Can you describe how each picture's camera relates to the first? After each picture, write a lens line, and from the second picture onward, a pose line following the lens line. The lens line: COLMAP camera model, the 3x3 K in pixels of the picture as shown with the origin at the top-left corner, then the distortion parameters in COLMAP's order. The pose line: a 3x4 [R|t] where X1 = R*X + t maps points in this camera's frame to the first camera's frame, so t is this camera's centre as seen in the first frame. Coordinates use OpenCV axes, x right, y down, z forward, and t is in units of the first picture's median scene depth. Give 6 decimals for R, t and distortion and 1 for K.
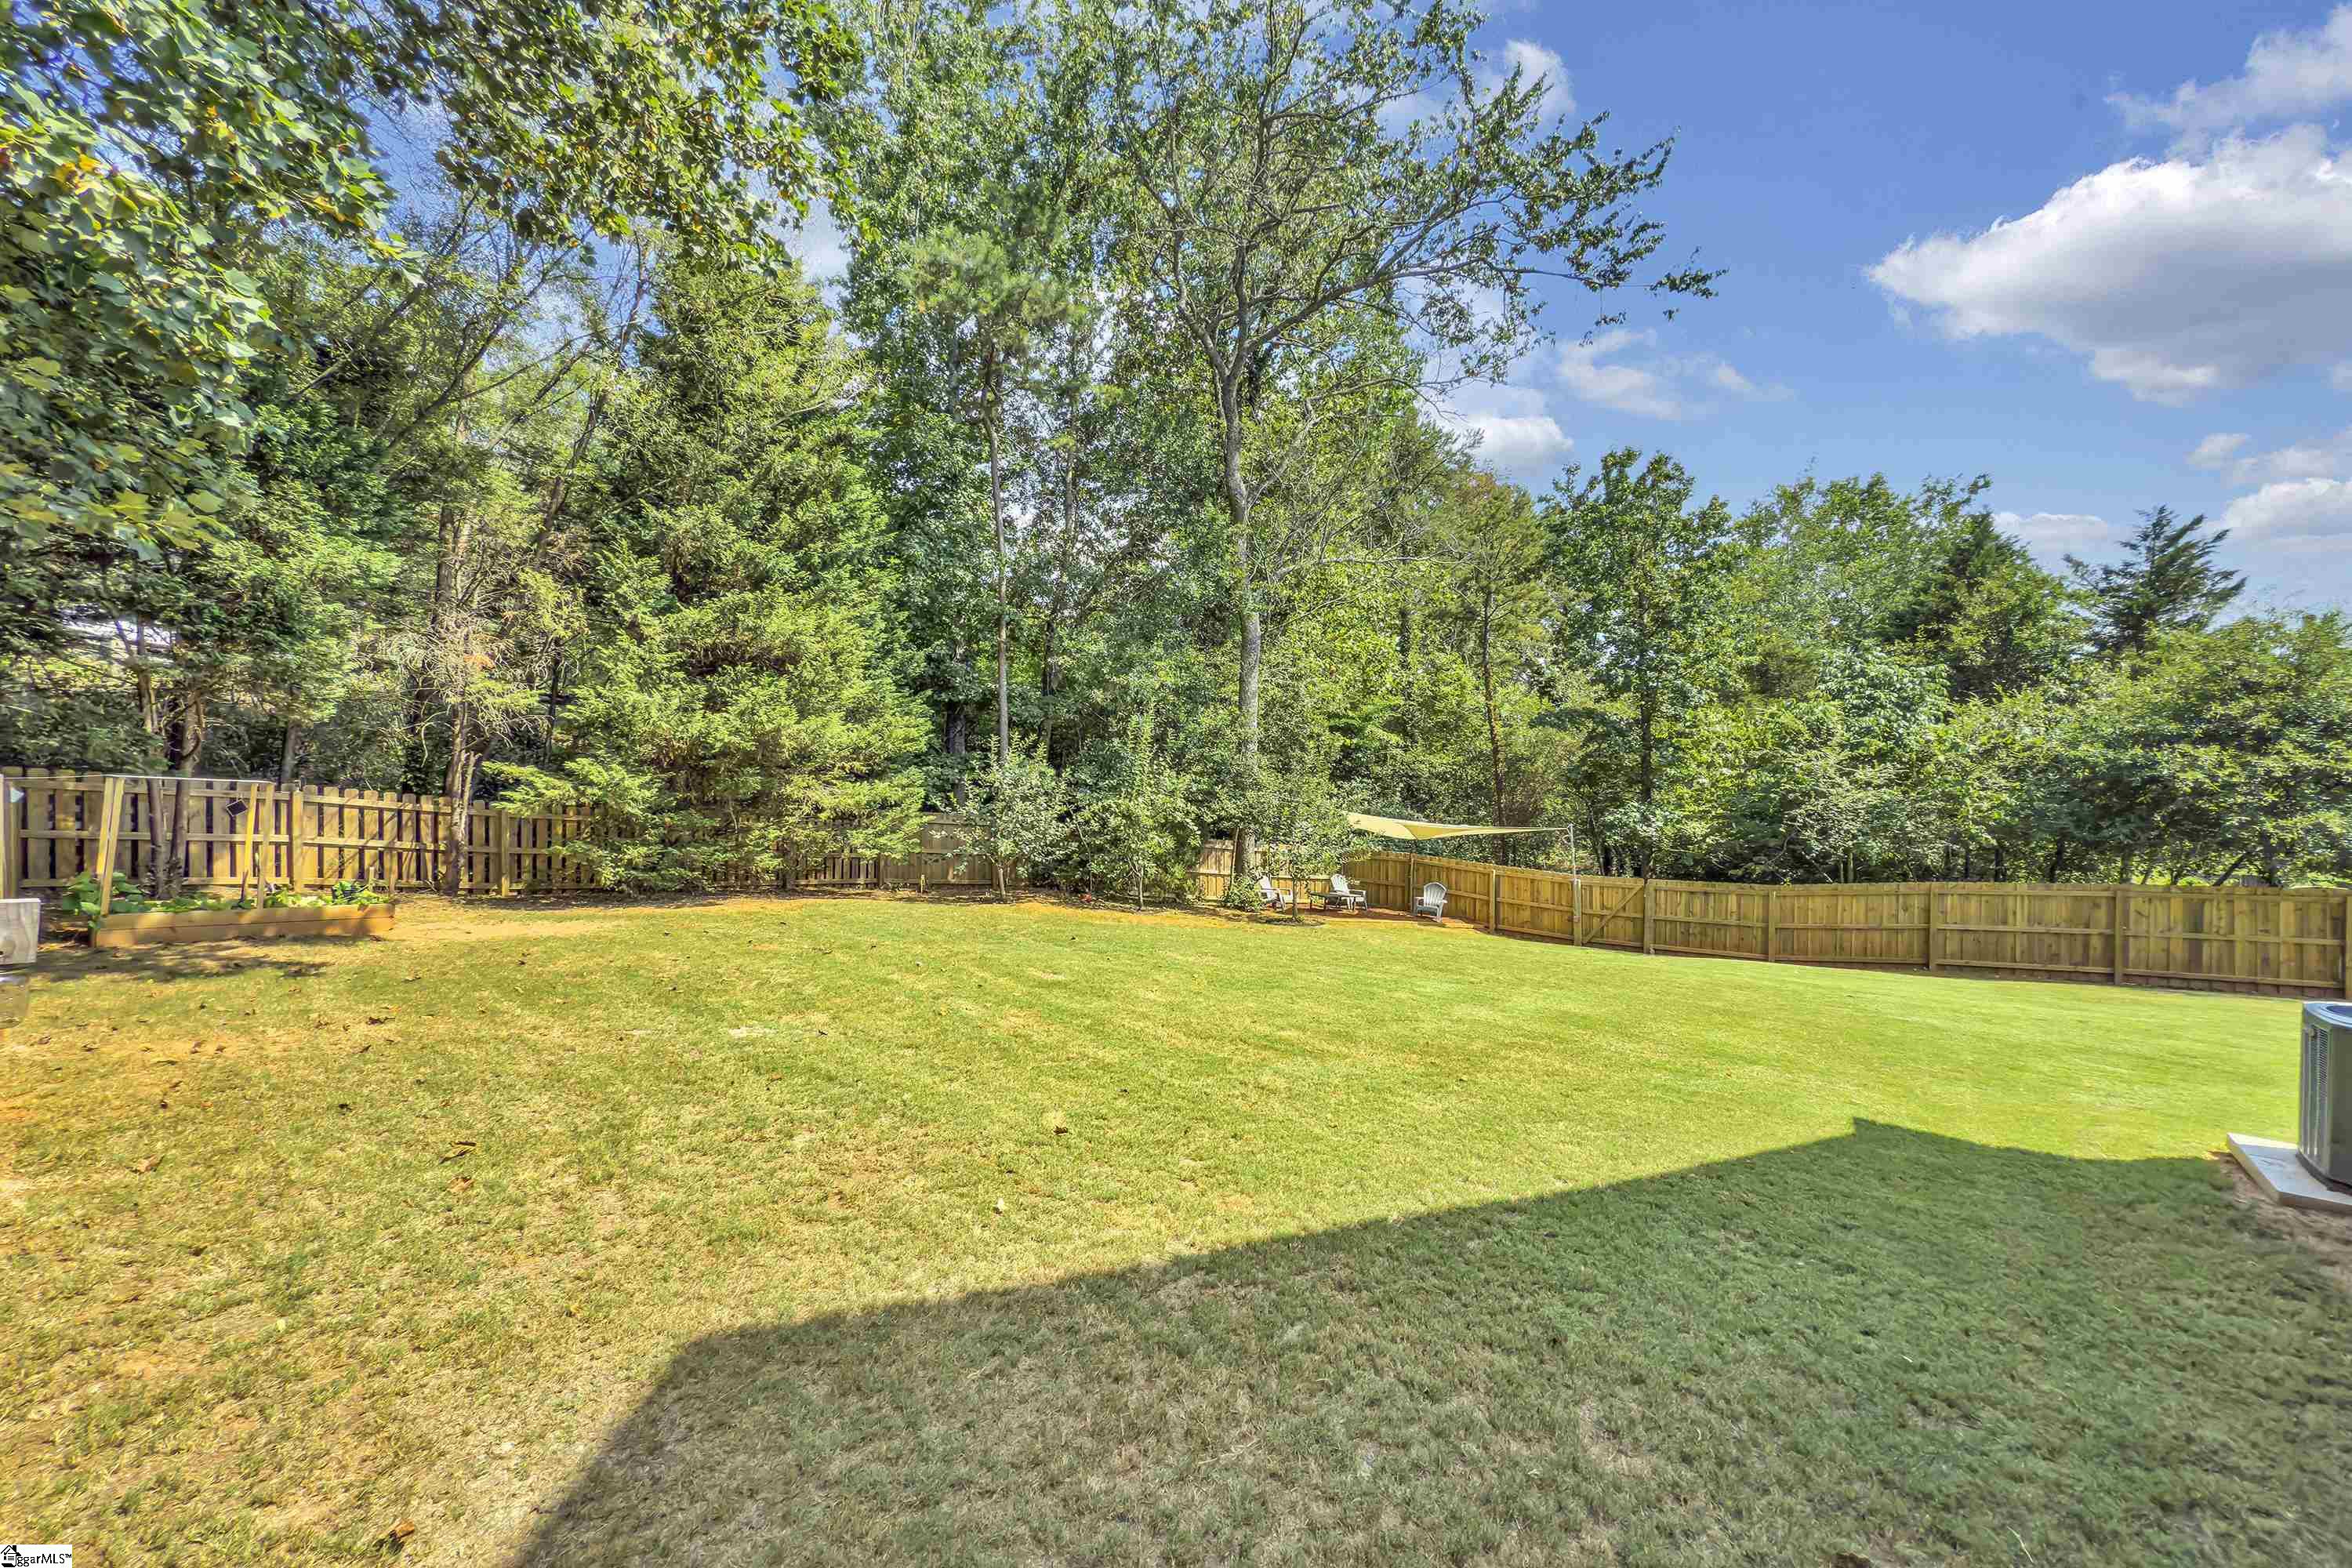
lens RADIAL K [[932.5, 0, 1171.6], [0, 932.5, 789.7], [0, 0, 1]] dist [-0.000679, -0.000343]
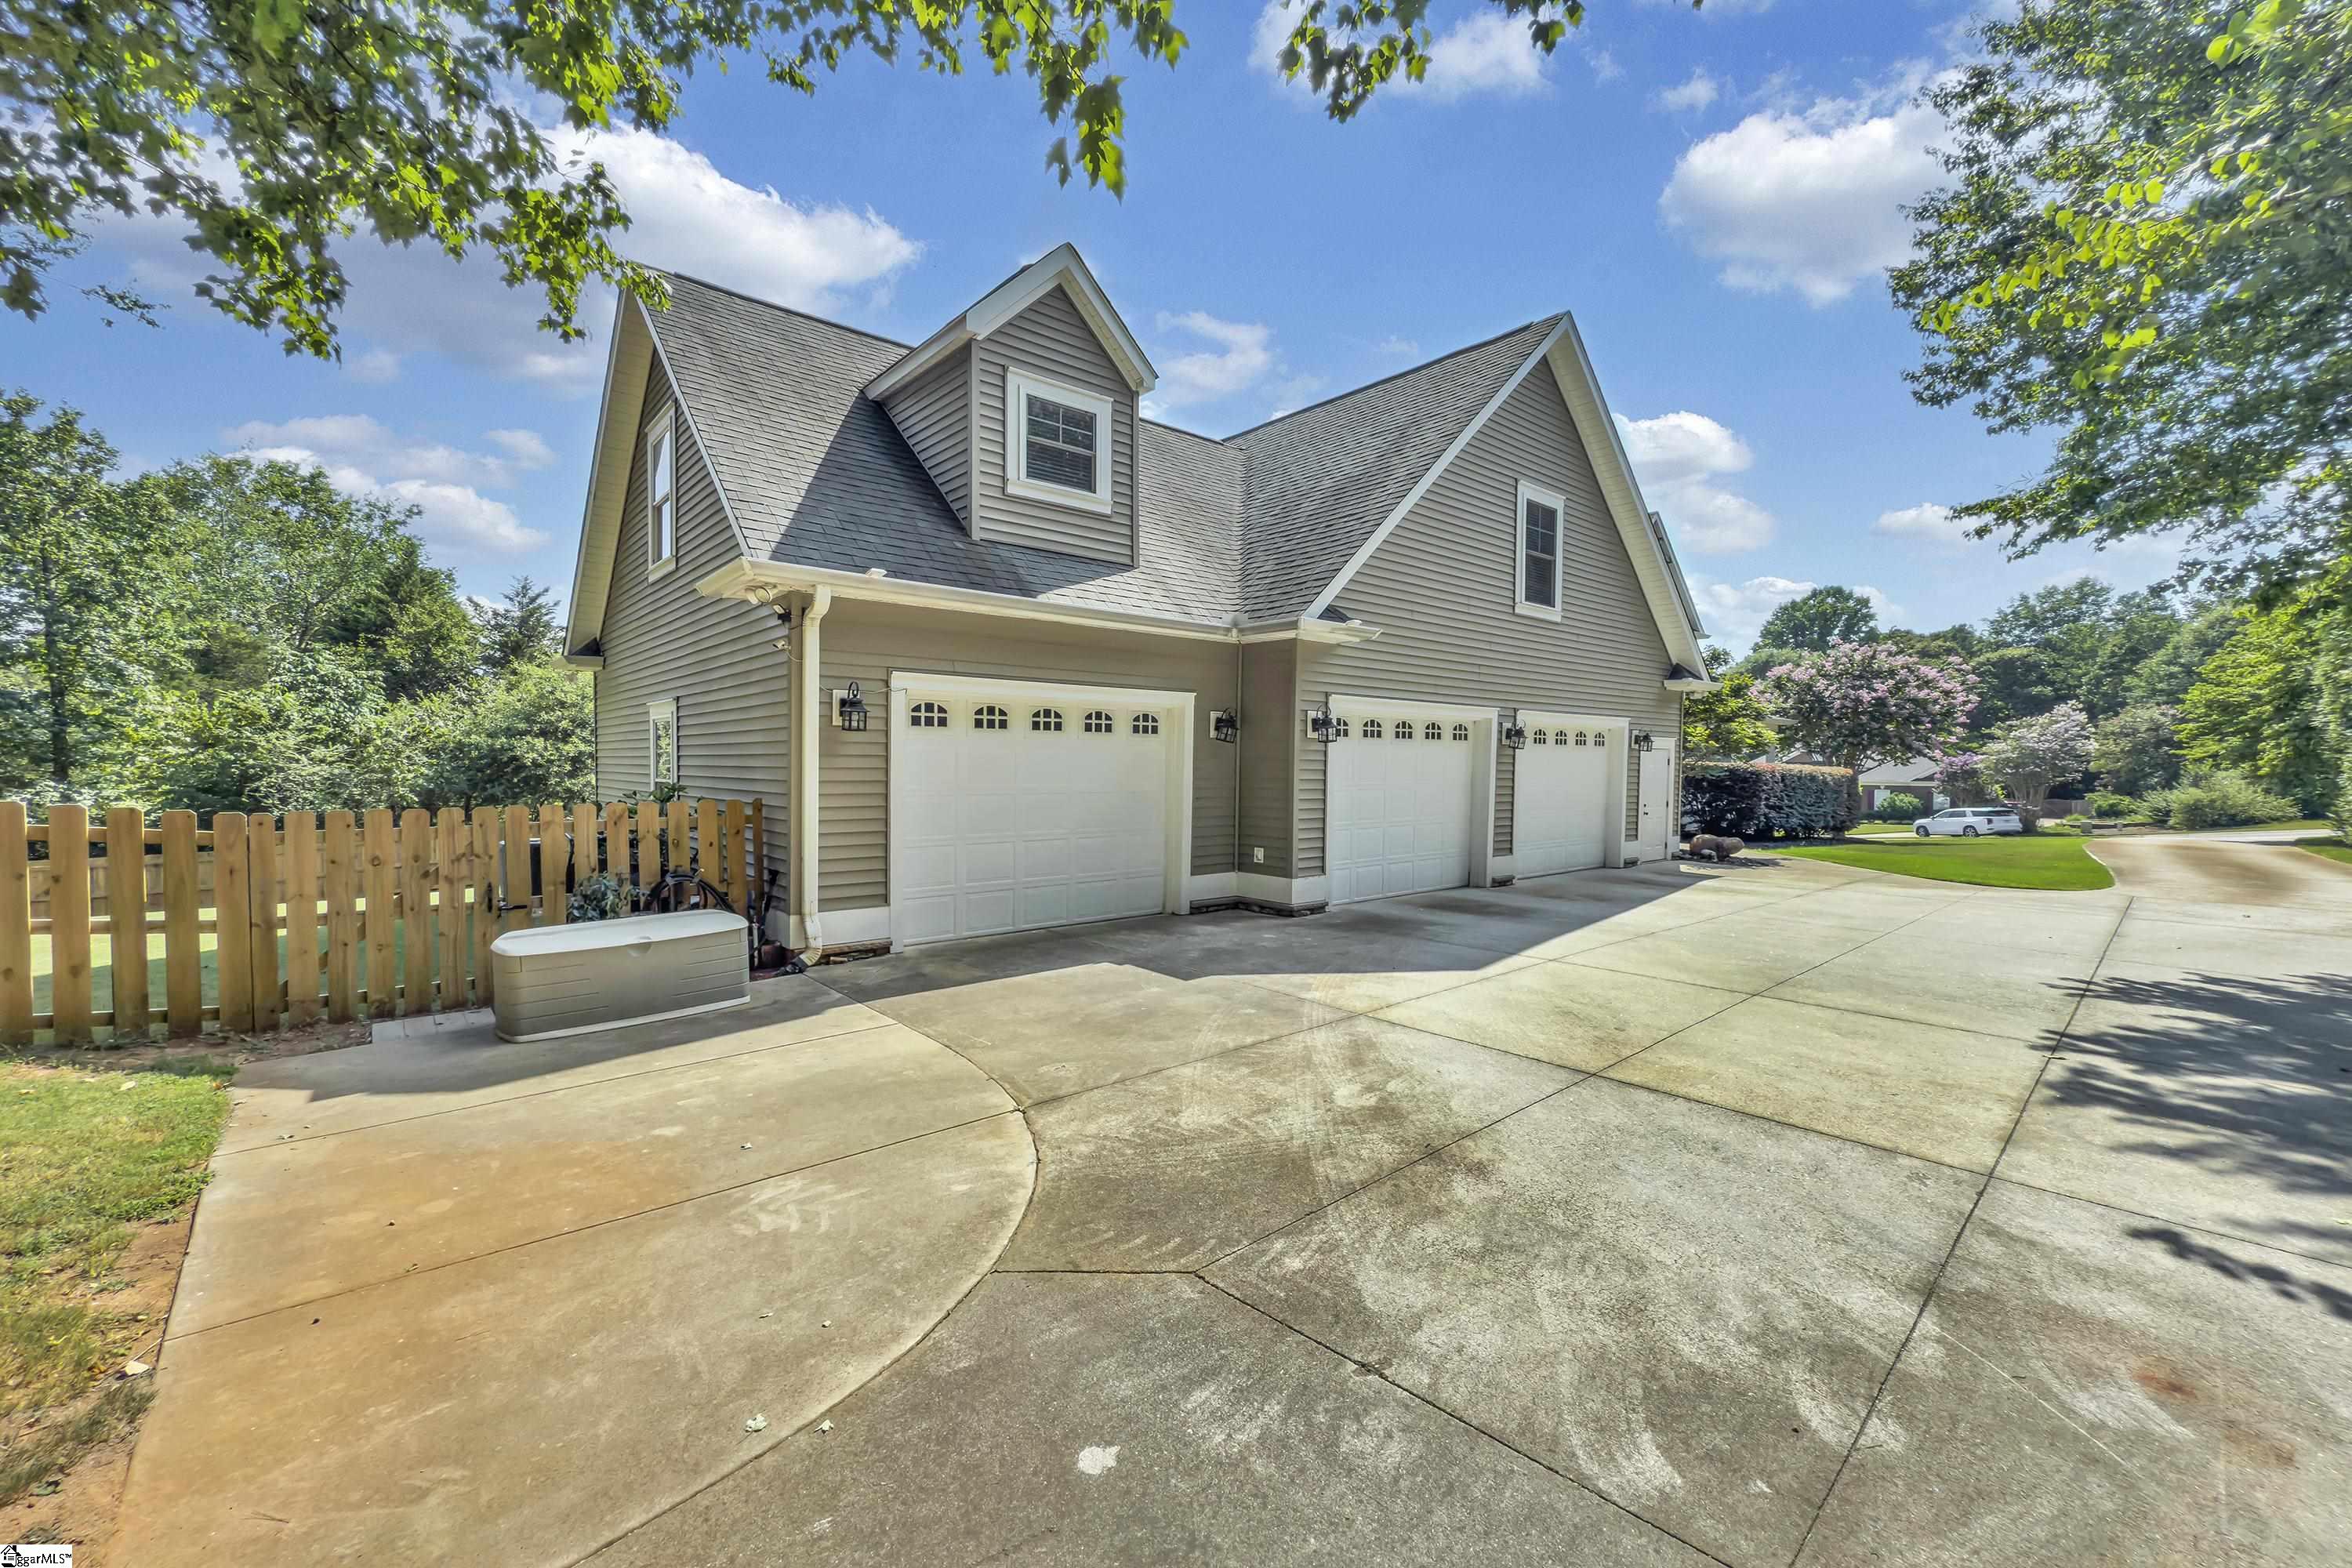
lens RADIAL K [[932.5, 0, 1171.6], [0, 932.5, 789.7], [0, 0, 1]] dist [-0.000679, -0.000343]
pose [[0.185133, -0.031225, 0.982217, -0.256801], [0.010468, 0.999501, 0.029802, 0.006746], [-0.982658, 0.004764, 0.185367, -0.334290]]
